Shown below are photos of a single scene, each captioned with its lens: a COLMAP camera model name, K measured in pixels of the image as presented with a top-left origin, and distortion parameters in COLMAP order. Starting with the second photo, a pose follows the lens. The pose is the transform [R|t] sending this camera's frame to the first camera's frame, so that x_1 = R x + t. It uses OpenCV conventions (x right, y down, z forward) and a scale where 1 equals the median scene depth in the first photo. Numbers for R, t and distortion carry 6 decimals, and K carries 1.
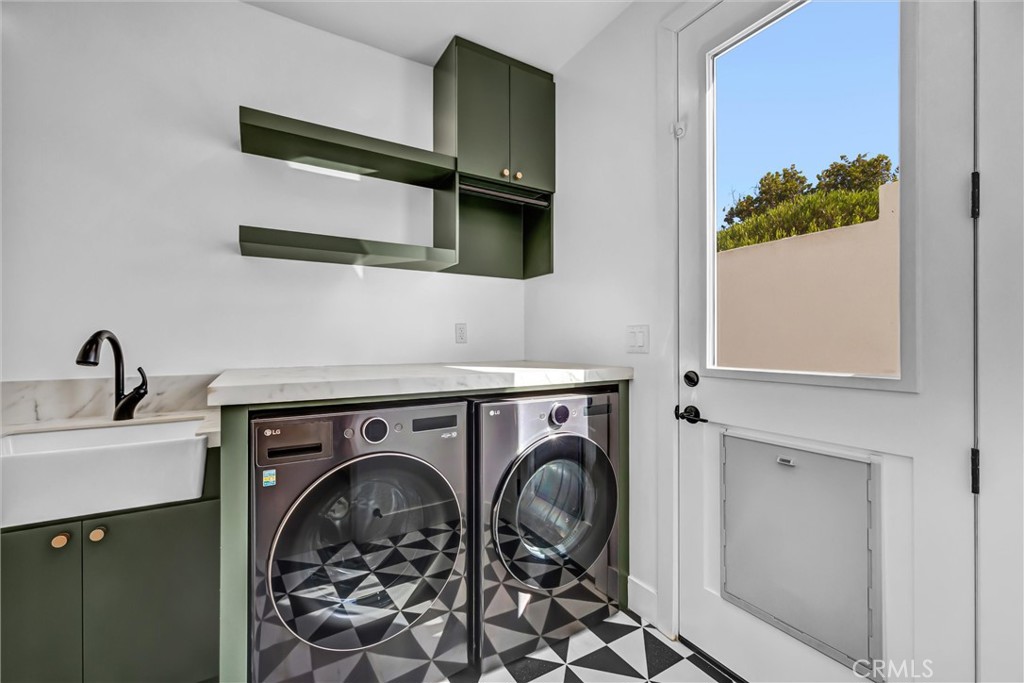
lens RADIAL K [[419.0, 0, 512.0], [0, 419.0, 341.5], [0, 0, 1]] dist [0.000179, 0.000040]
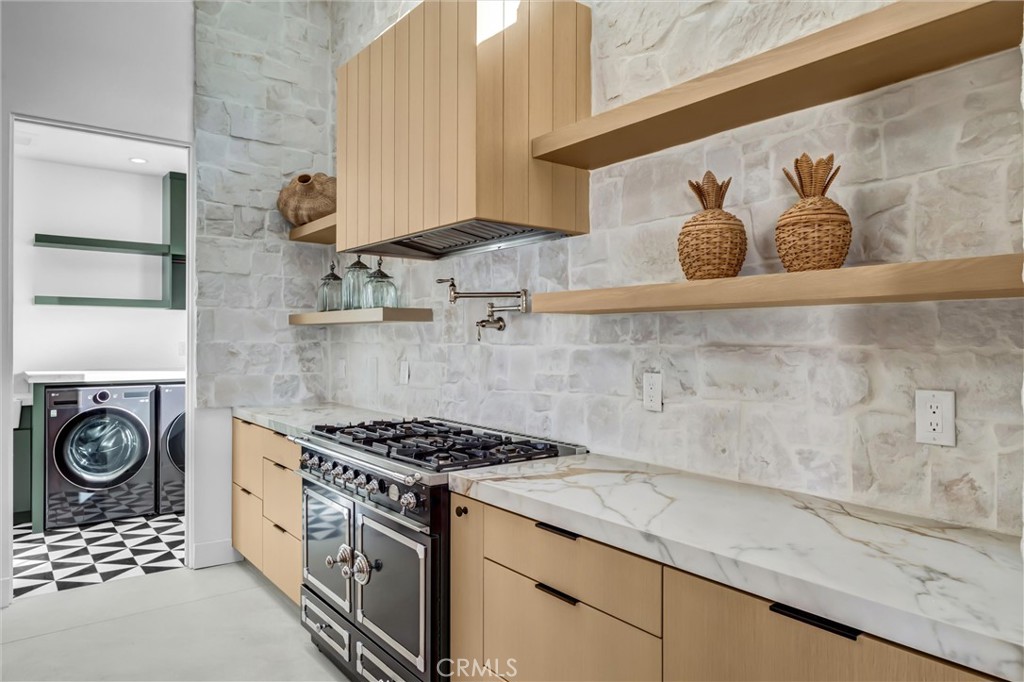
lens RADIAL K [[665.8, 0, 512.0], [0, 665.8, 341.0], [0, 0, 1]] dist [0.004095, 0.001018]
pose [[0.993541, 0.000698, 0.113475, 1.185776], [-0.000966, 0.999997, 0.002304, -0.078838], [-0.113473, -0.002399, 0.993538, -2.296695]]
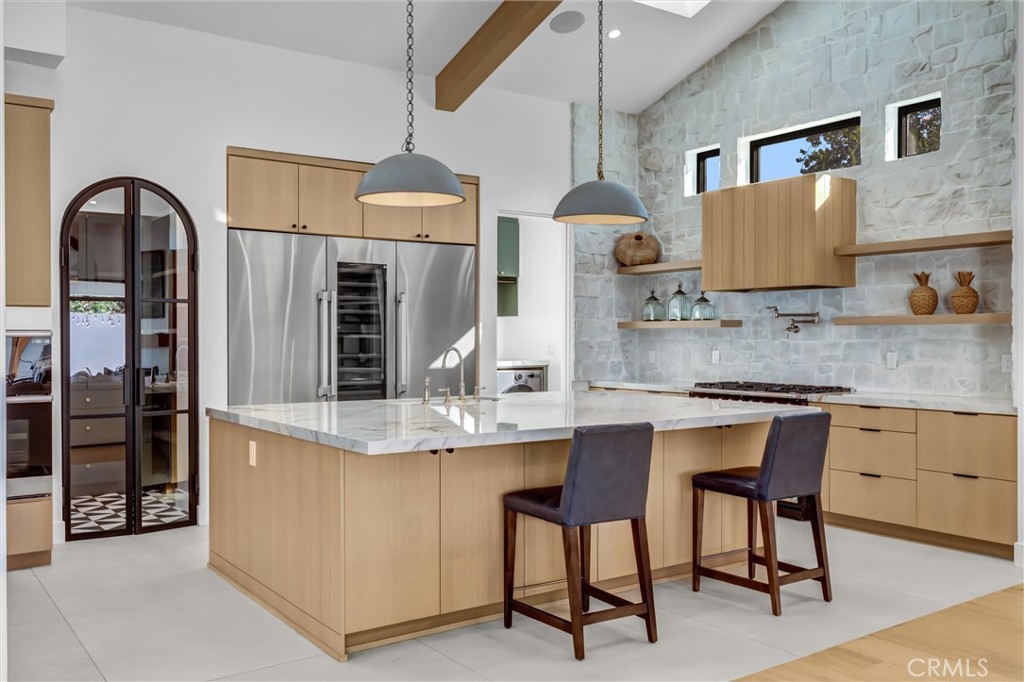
lens RADIAL K [[895.1, 0, 512.0], [0, 895.1, 341.0], [0, 0, 1]] dist [0.018731, -0.002234]
pose [[0.997330, -0.002597, 0.072980, -0.360805], [0.002389, 0.999993, 0.002941, -0.077667], [-0.072988, -0.002759, 0.997329, -4.875931]]
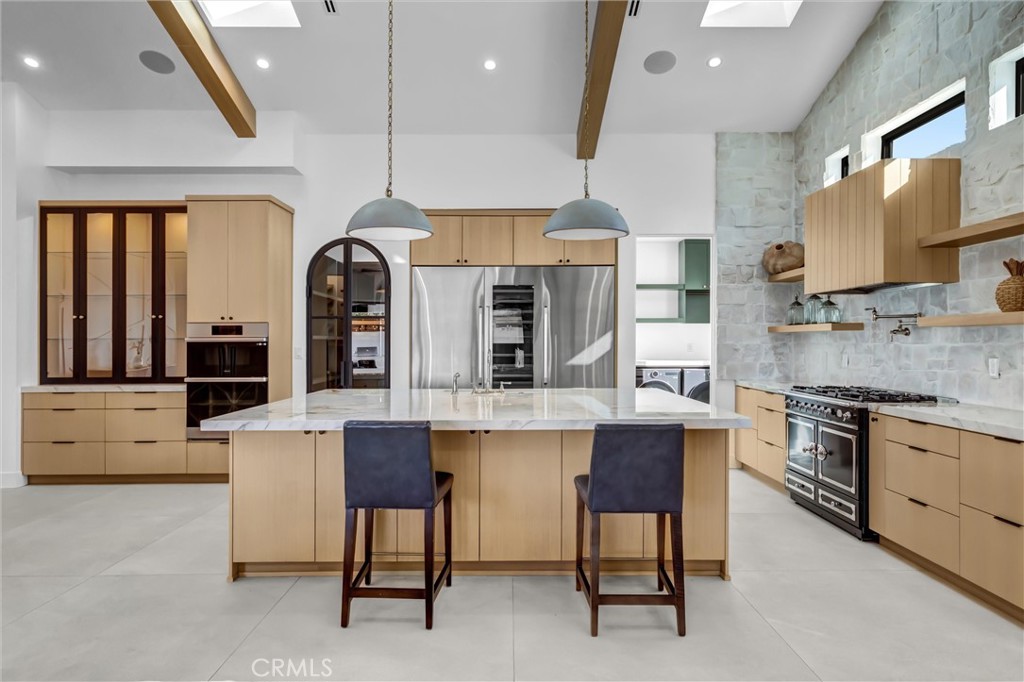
lens RADIAL K [[617.3, 0, 509.7], [0, 617.3, 347.6], [0, 0, 1]] dist [-0.000118, -0.000383]
pose [[0.855432, 0.002247, -0.517911, 1.260827], [0.002399, 0.999963, 0.008300, -0.075054], [0.517910, -0.008342, 0.855394, -3.899878]]
